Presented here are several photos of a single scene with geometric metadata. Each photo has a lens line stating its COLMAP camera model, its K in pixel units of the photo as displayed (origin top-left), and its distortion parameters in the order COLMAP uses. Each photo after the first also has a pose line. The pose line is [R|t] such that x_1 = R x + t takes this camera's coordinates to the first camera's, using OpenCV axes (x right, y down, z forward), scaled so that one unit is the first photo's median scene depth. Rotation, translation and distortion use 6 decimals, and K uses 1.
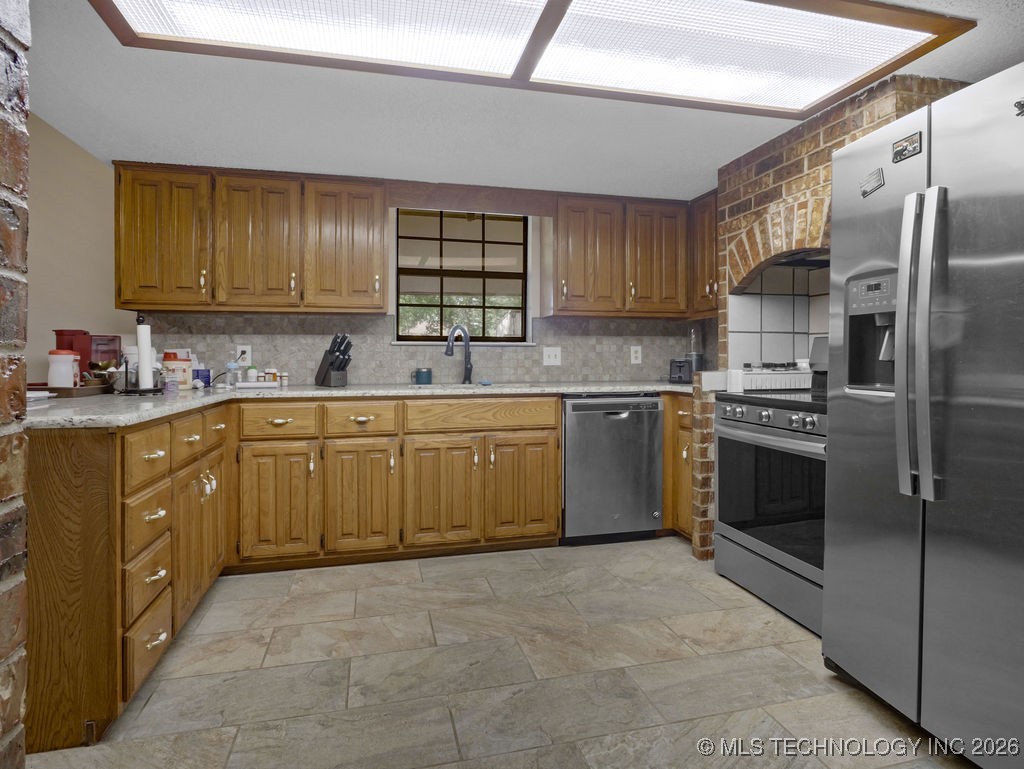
lens RADIAL K [[554.5, 0, 514.7], [0, 554.5, 363.3], [0, 0, 1]] dist [-0.023561, 0.005177]
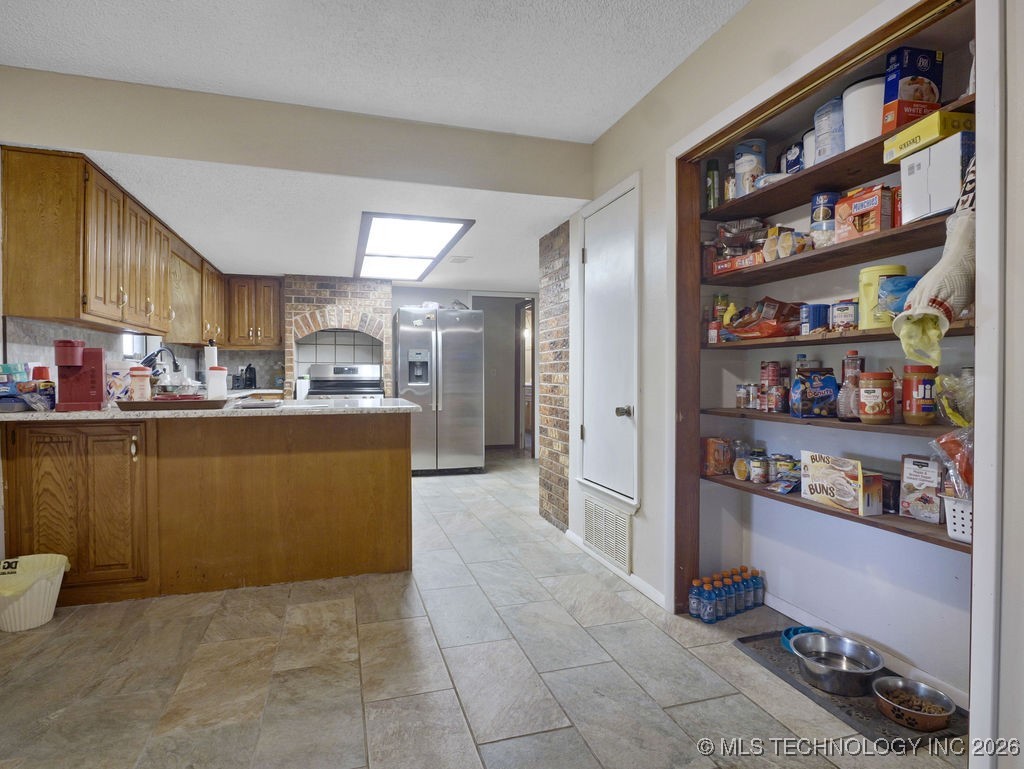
lens RADIAL K [[554.5, 0, 492.9], [0, 554.5, 384.9], [0, 0, 1]] dist [-0.023561, 0.005177]
pose [[-0.012581, -0.016795, 0.999780, -1.571287], [0.008677, 0.999819, 0.016905, 0.000801], [-0.999883, 0.008887, -0.012433, 0.325315]]
